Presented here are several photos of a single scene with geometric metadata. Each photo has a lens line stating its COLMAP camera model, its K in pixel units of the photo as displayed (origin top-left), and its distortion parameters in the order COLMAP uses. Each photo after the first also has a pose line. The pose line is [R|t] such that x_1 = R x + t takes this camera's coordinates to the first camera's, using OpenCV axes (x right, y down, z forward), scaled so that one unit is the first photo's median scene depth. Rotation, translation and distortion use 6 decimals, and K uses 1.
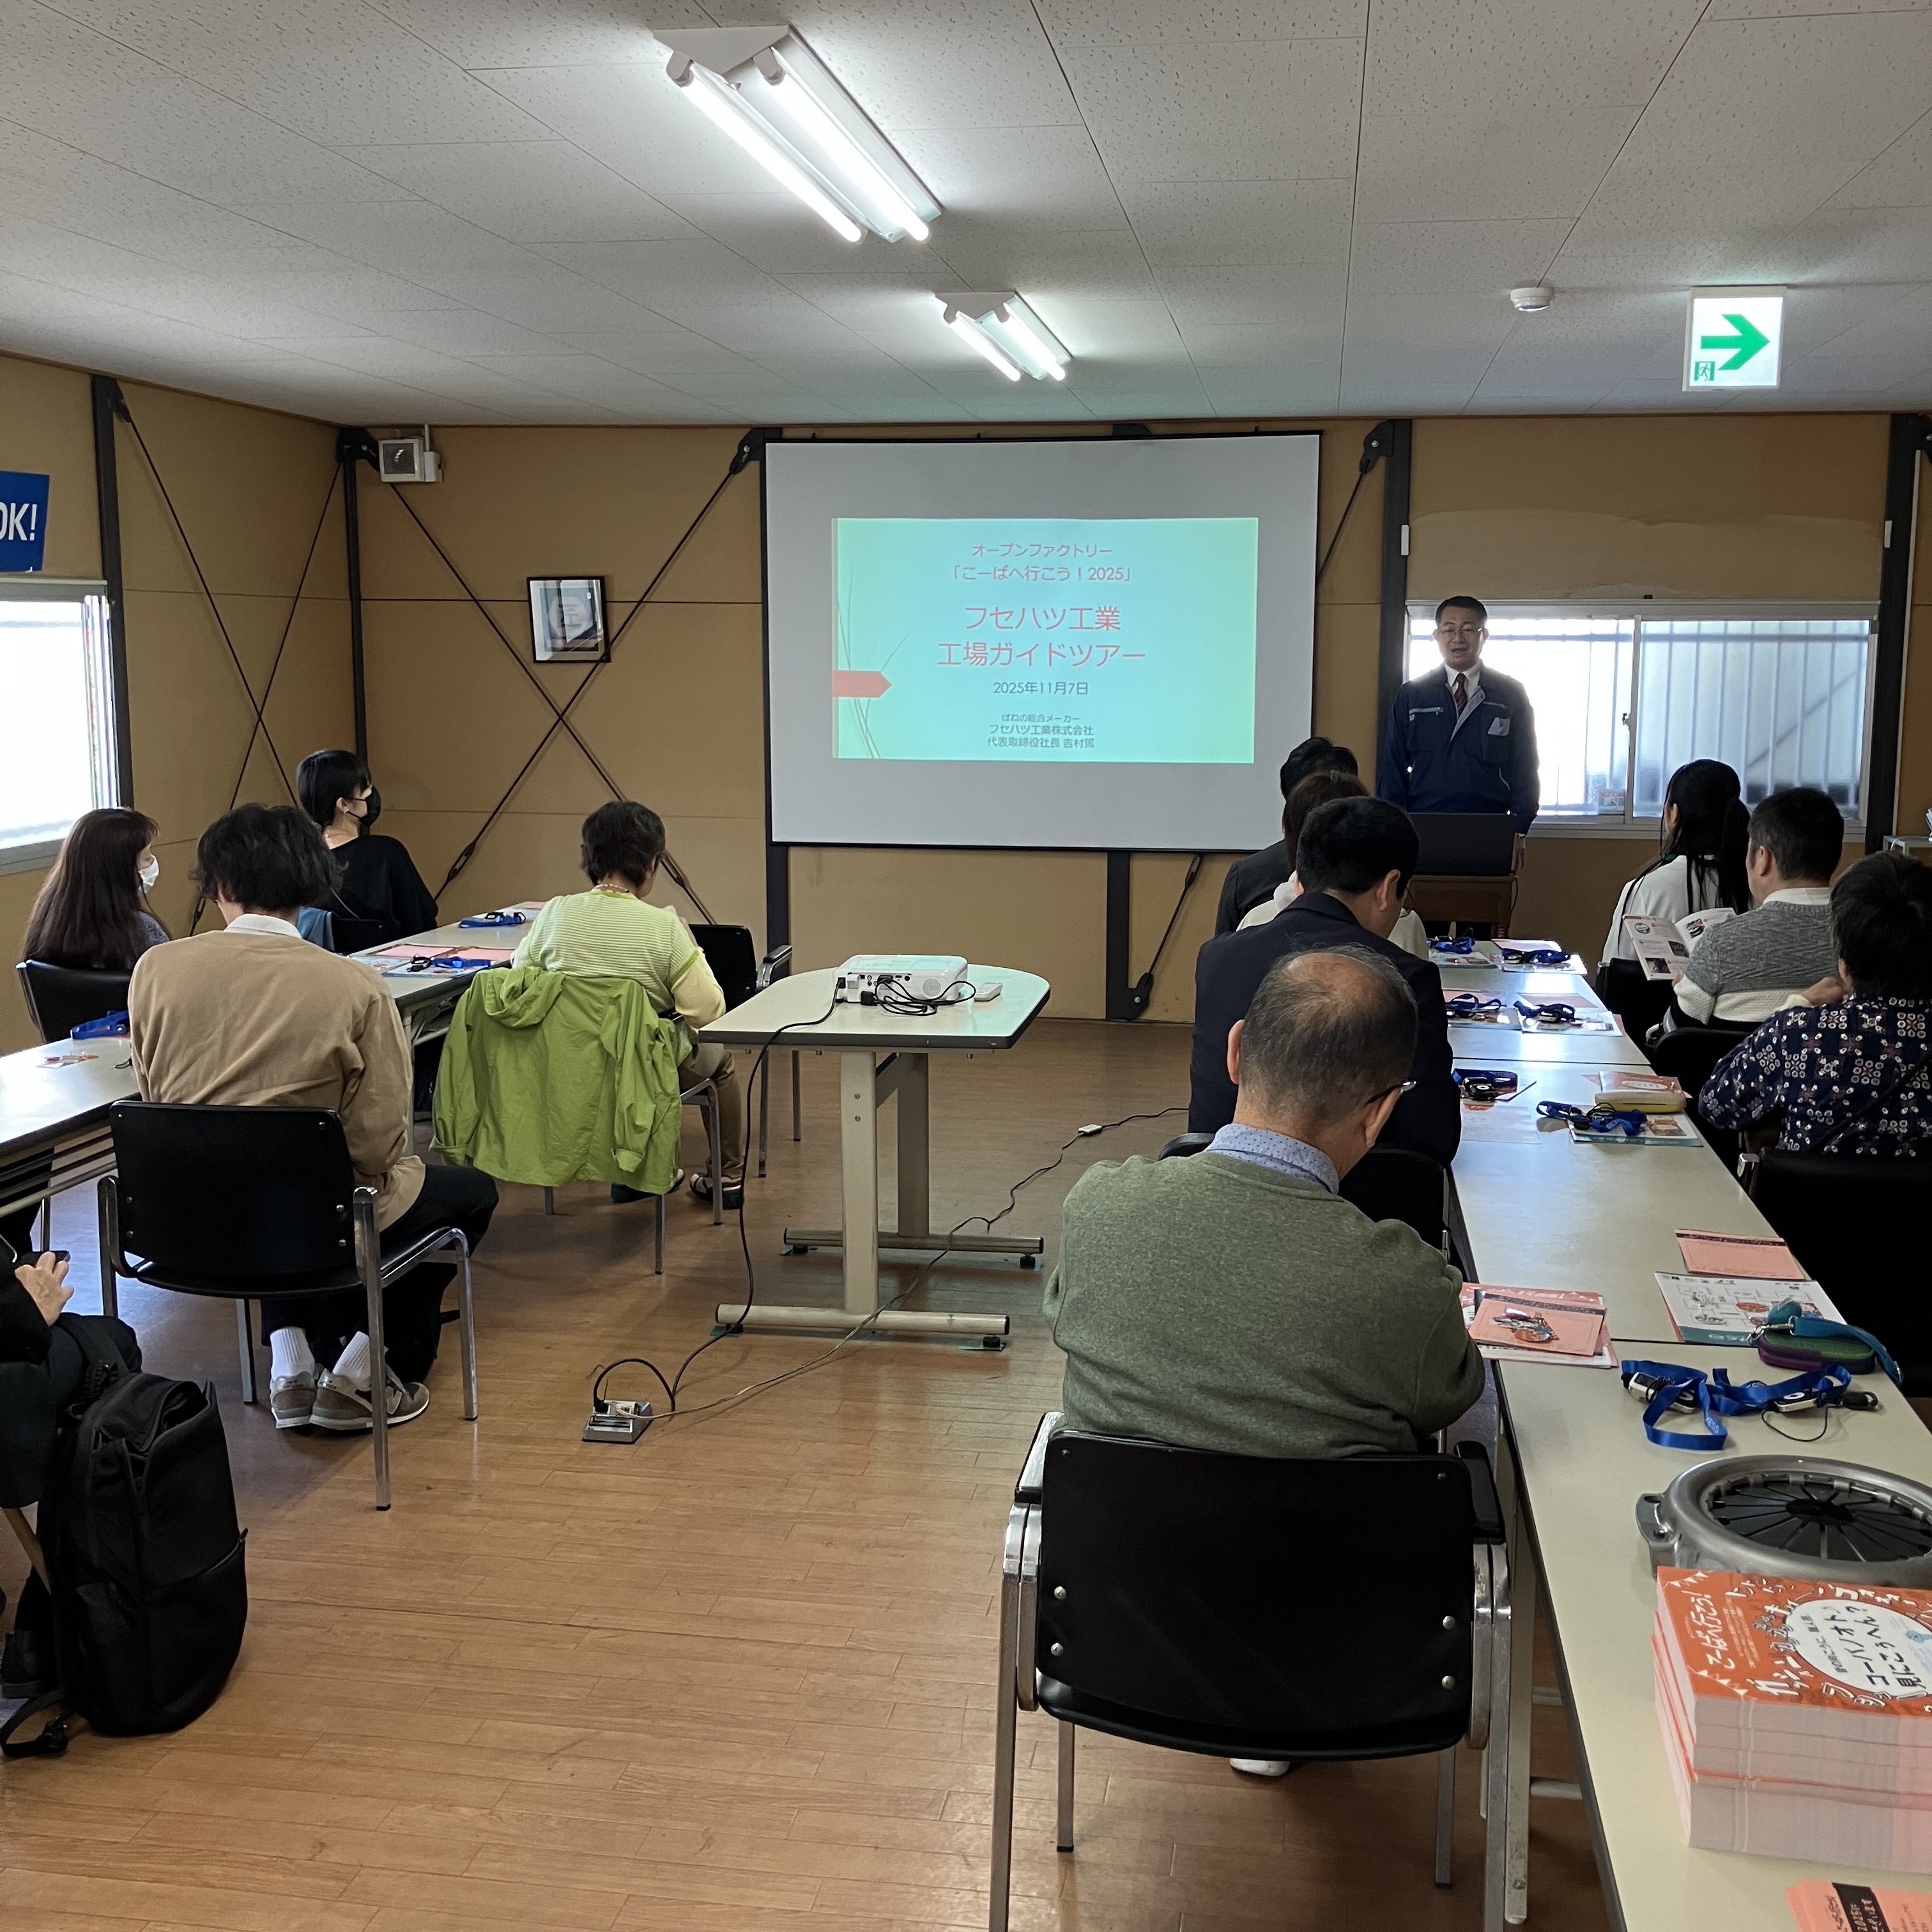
lens RADIAL K [[2141.6, 0, 984.7], [0, 2141.6, 965.9], [0, 0, 1]] dist [0.015532, 0.000000]
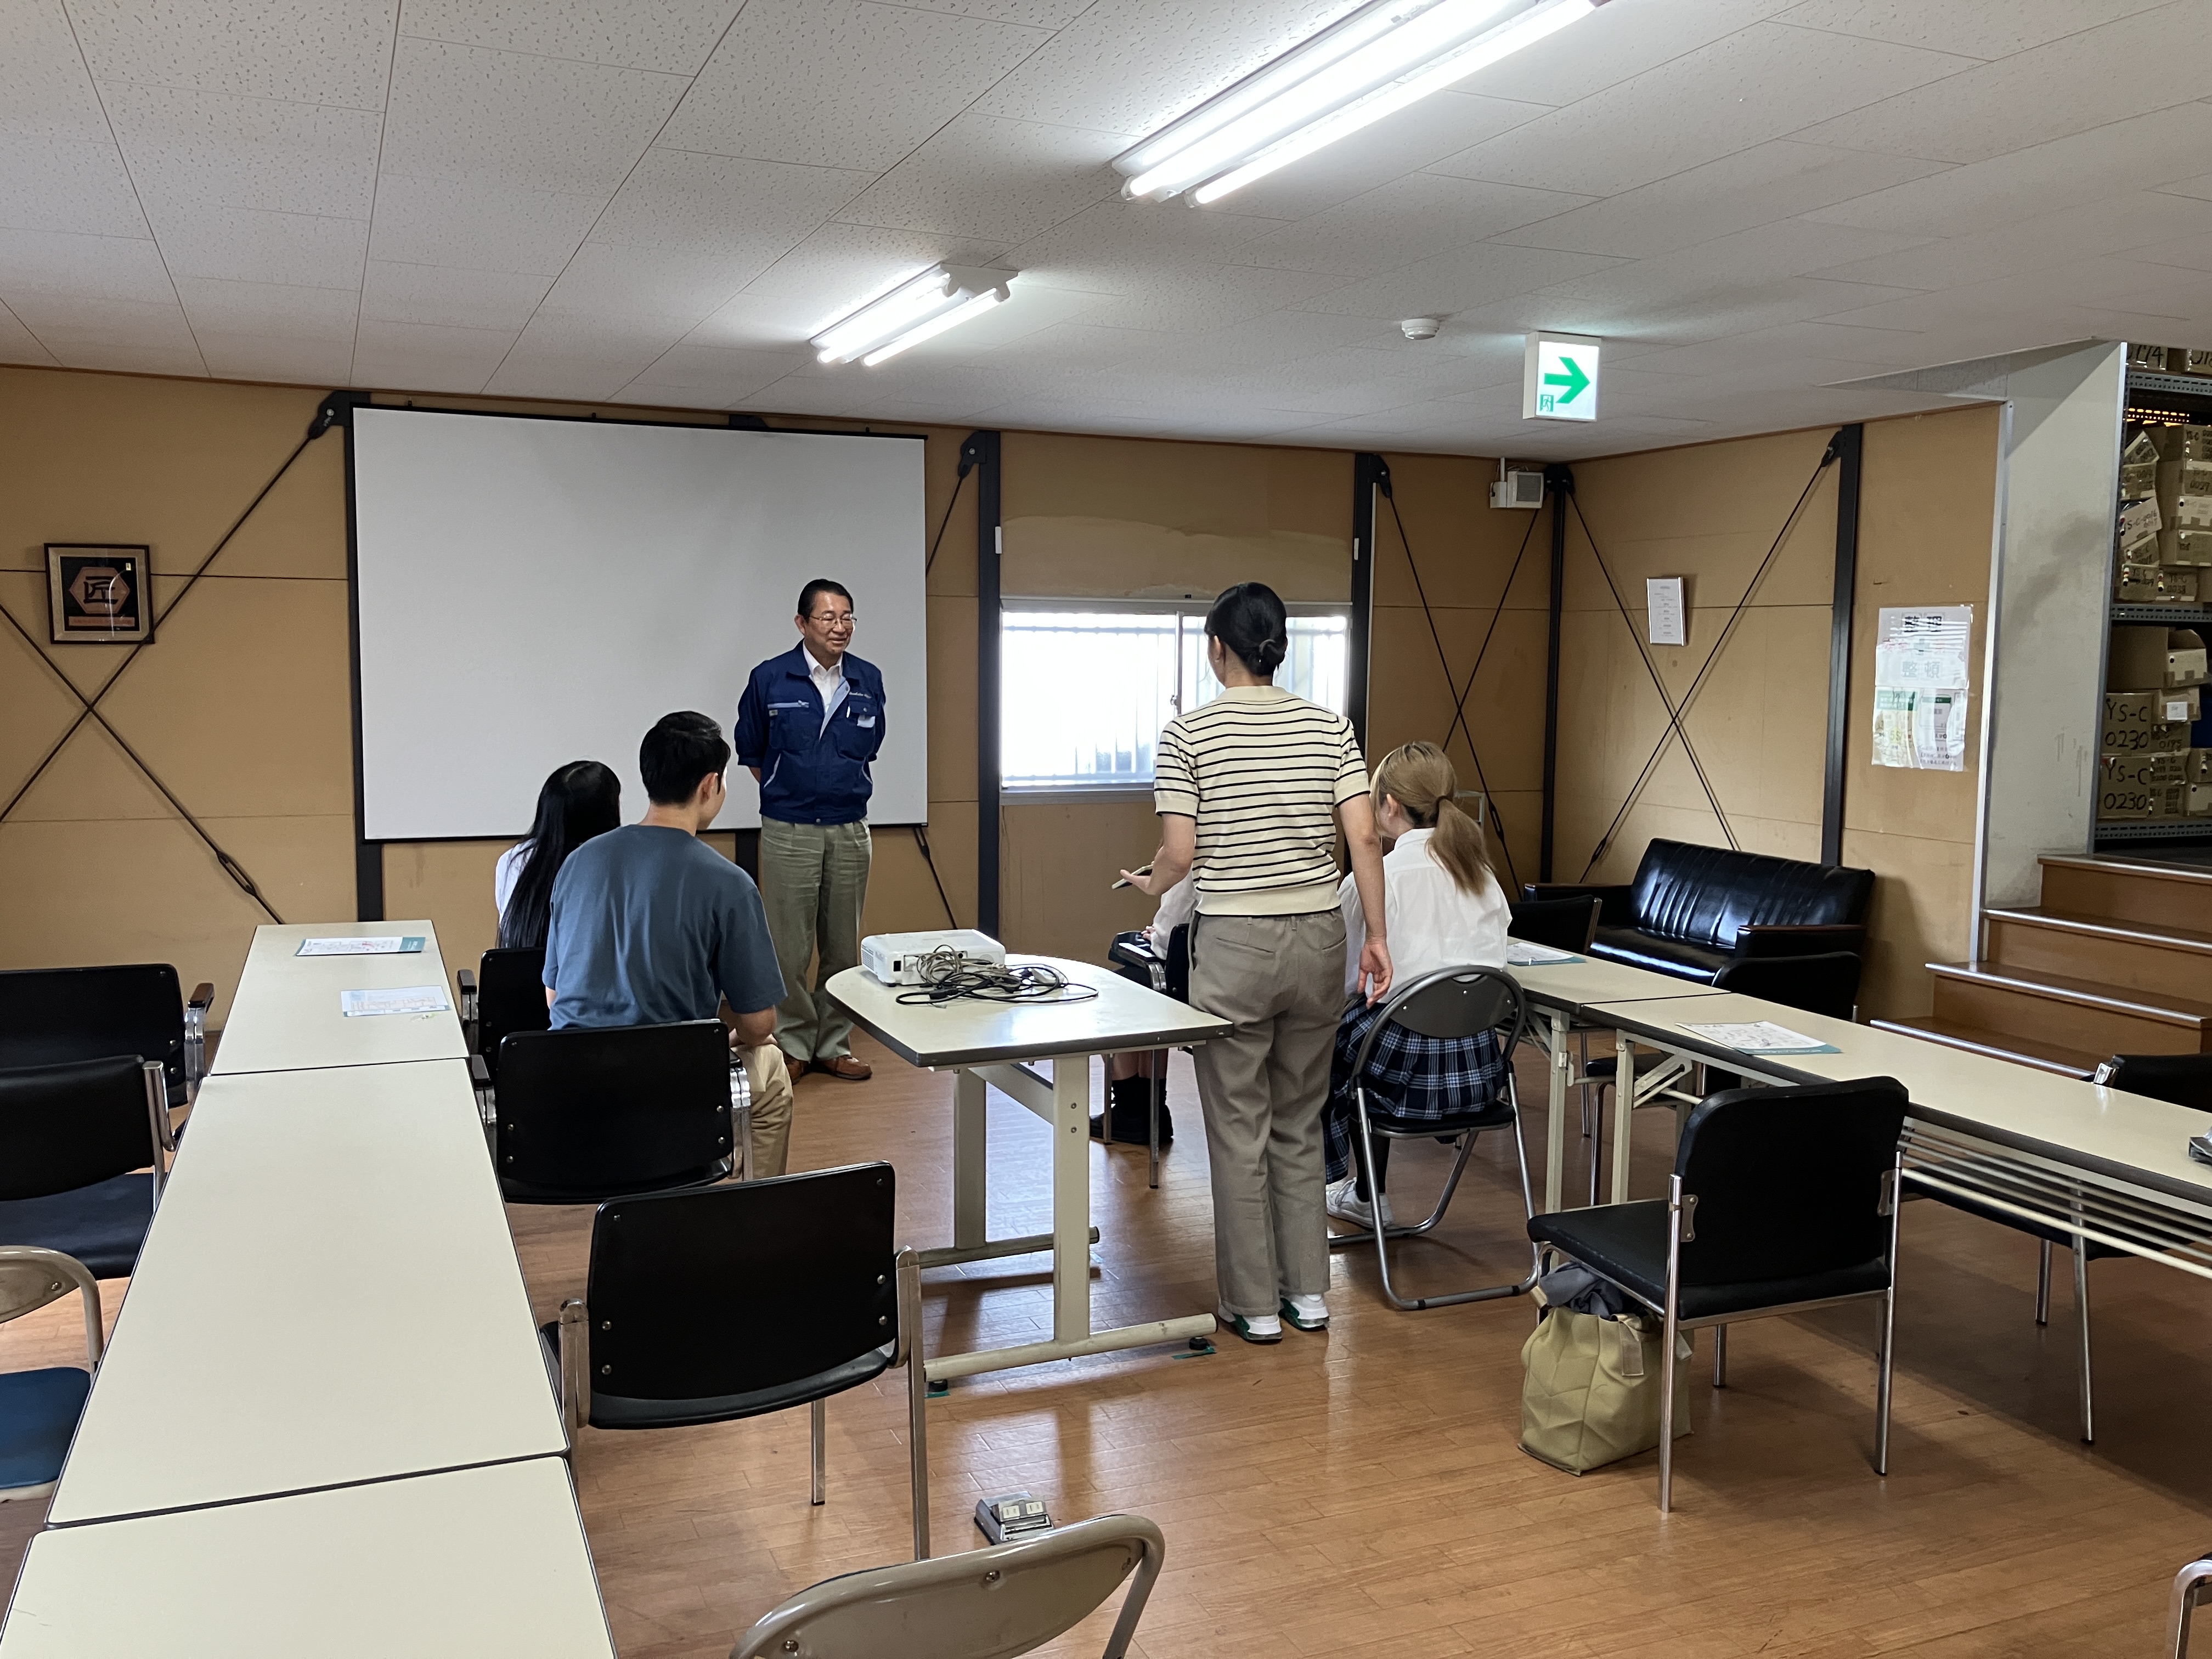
lens RADIAL K [[1837.5, 0, 1092.1], [0, 1837.5, 824.3], [0, 0, 1]] dist [0.030108, -0.035193]
pose [[0.849711, -0.044649, 0.525354, -0.275726], [0.070289, 0.997107, -0.028944, -0.022224], [-0.522542, 0.061520, 0.850391, 0.185379]]
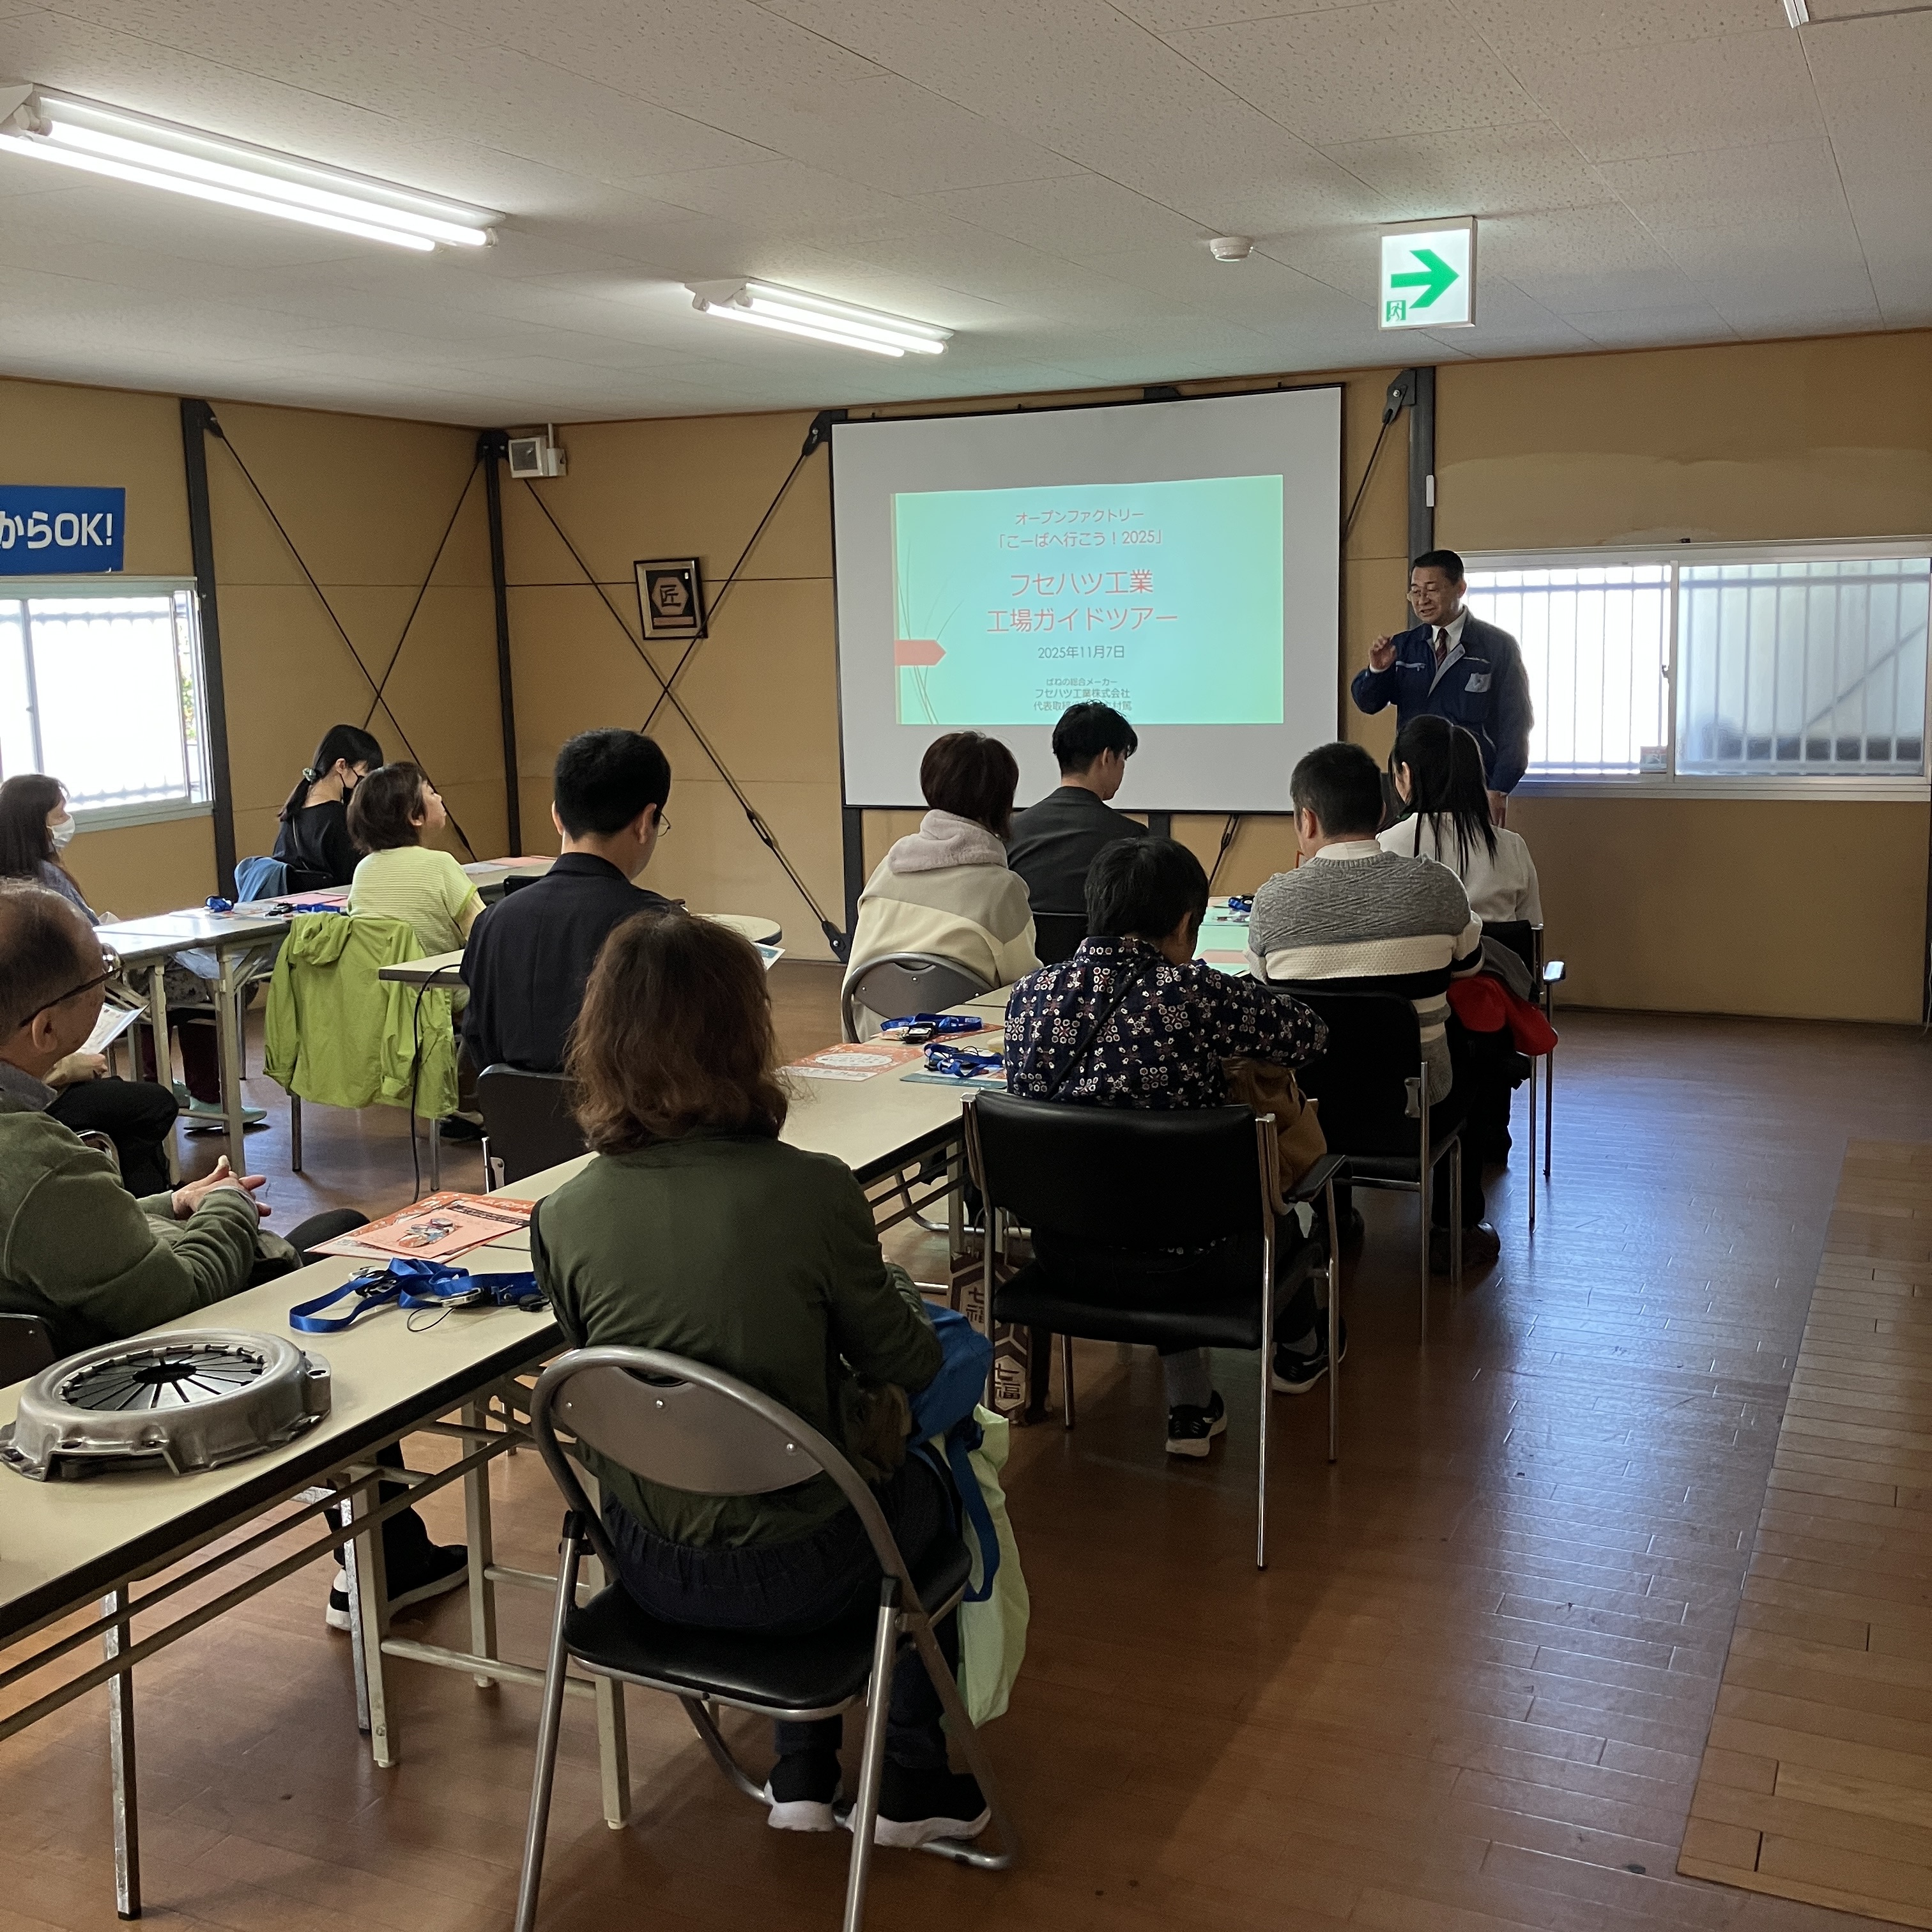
lens RADIAL K [[2141.6, 0, 977.6], [0, 2141.6, 958.0], [0, 0, 1]] dist [0.015532, 0.000000]
pose [[0.960924, 0.016802, -0.276301, 0.280420], [-0.014224, 0.999835, 0.011333, 0.004672], [0.276445, -0.006960, 0.961004, 0.009736]]
